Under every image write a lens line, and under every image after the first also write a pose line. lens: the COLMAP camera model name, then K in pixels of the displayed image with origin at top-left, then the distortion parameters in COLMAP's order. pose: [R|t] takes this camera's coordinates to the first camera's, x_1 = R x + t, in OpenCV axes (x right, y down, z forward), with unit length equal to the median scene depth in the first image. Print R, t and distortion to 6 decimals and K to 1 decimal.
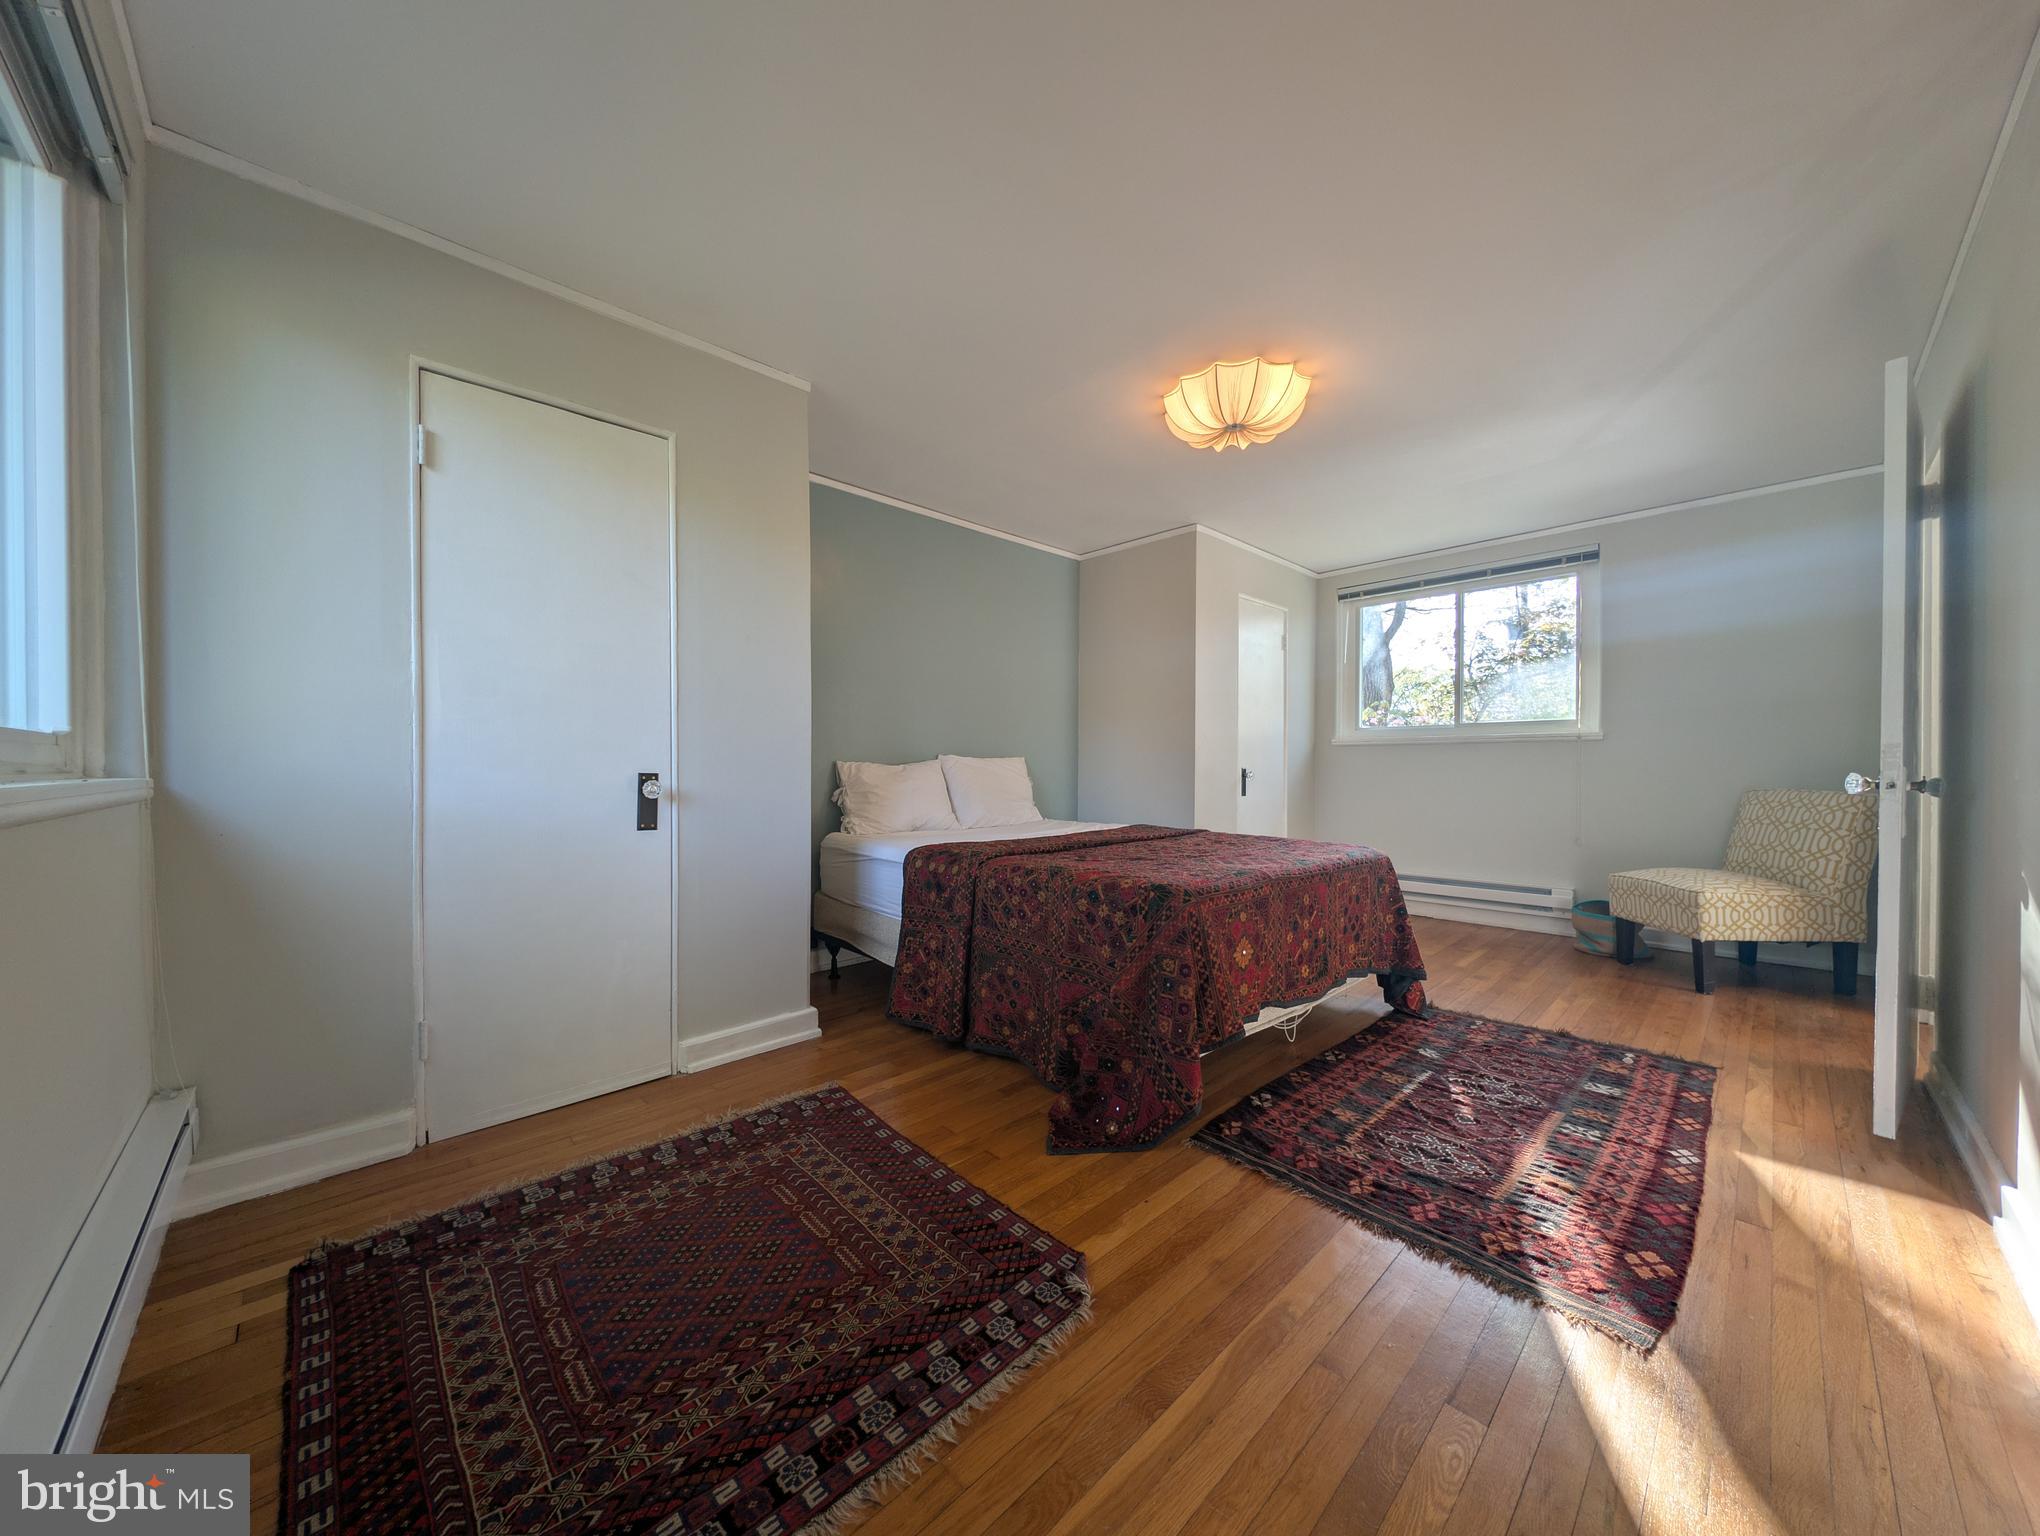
lens RADIAL K [[727.5, 0, 1015.8], [0, 727.5, 771.7], [0, 0, 1]] dist [-0.000496, -0.000169]
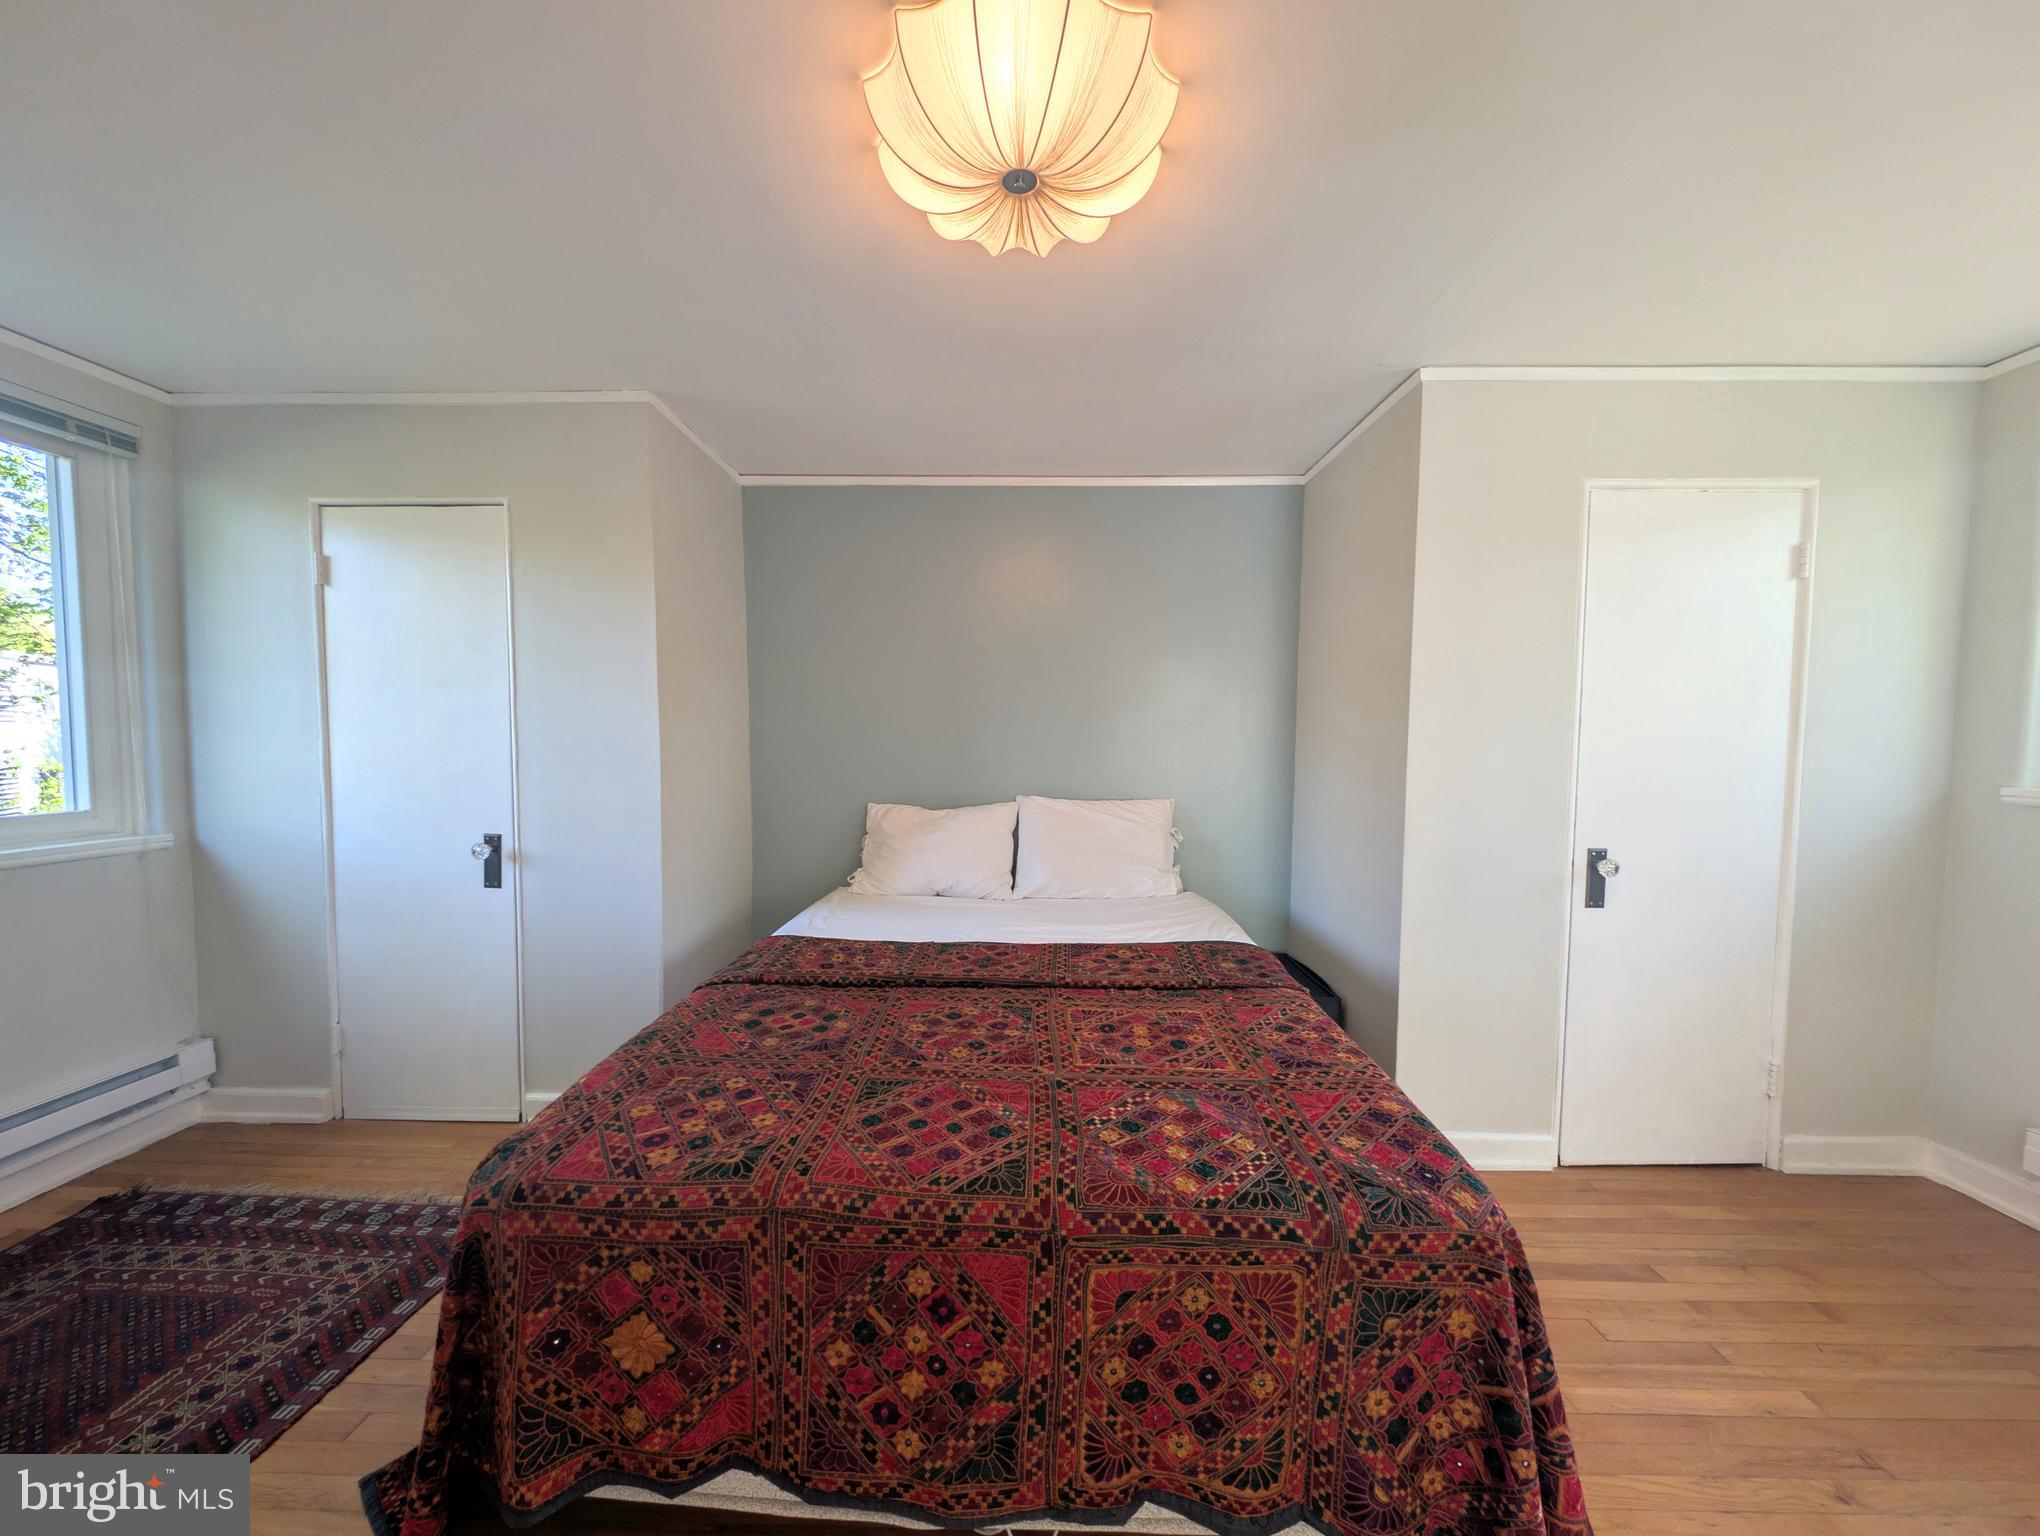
lens RADIAL K [[727.5, 0, 1015.8], [0, 727.5, 771.7], [0, 0, 1]] dist [-0.000496, -0.000169]
pose [[0.709910, 0.042587, -0.703003, 0.711492], [-0.012436, 0.998772, 0.047947, -0.137191], [0.704182, -0.025295, 0.709568, 0.734863]]
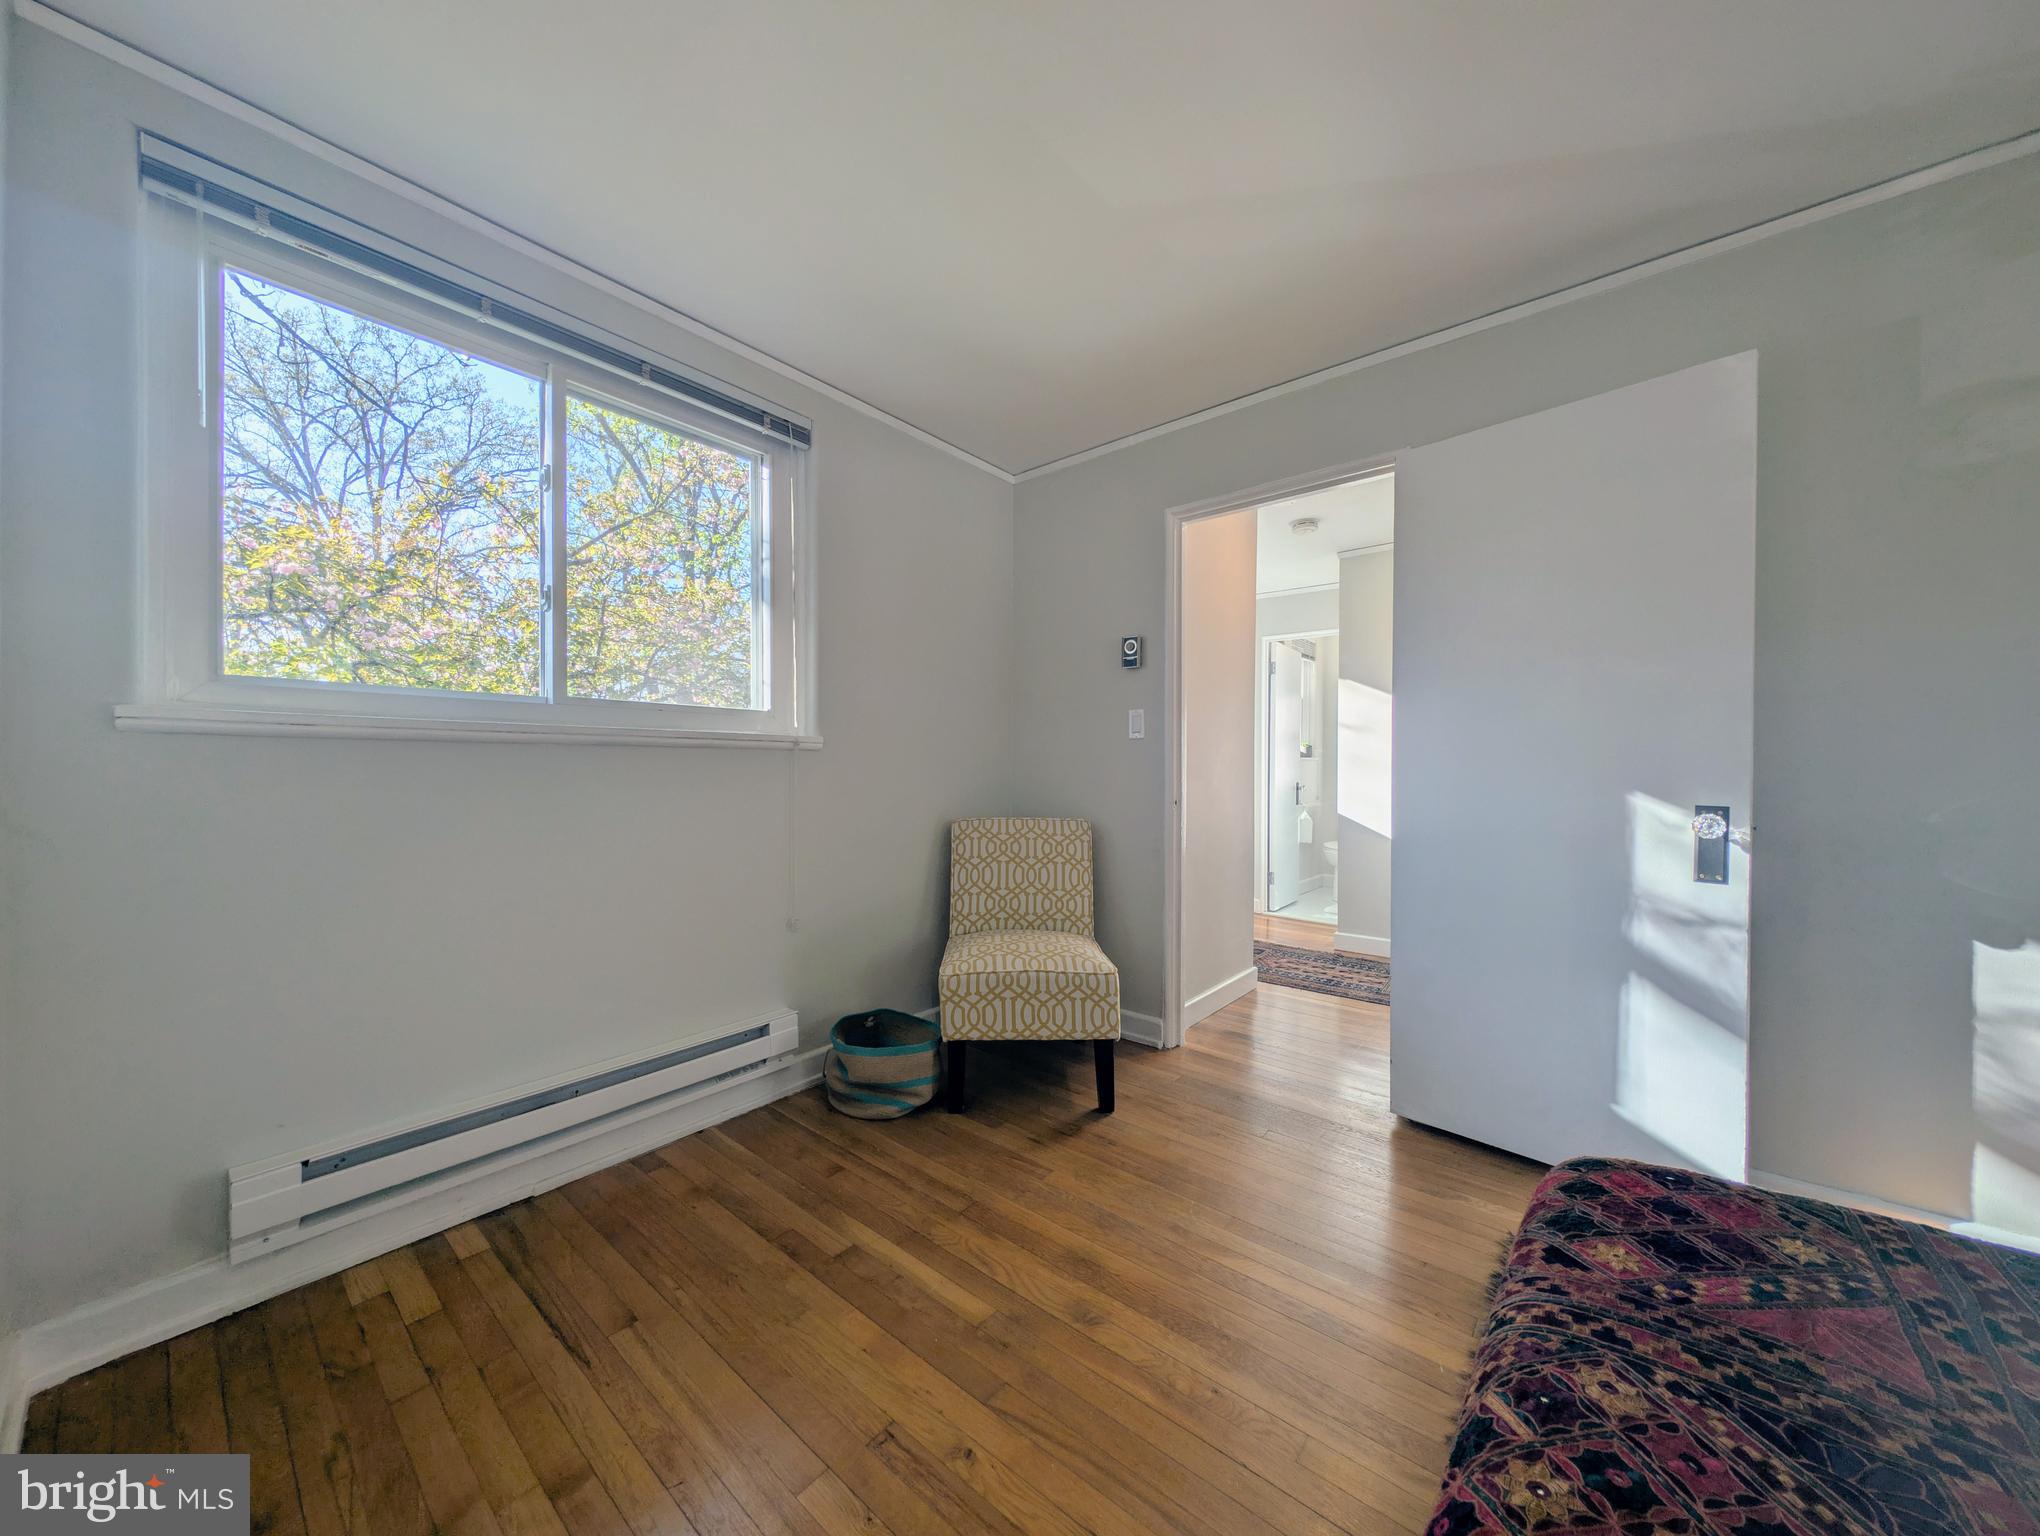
lens RADIAL K [[727.9, 0, 1004.7], [0, 727.9, 778.1], [0, 0, 1]] dist [0.001534, 0.000024]
pose [[-0.100084, -0.009805, 0.994931, 0.316799], [0.004510, 0.999937, 0.010308, -0.041512], [-0.994969, 0.005519, -0.100034, 1.522852]]
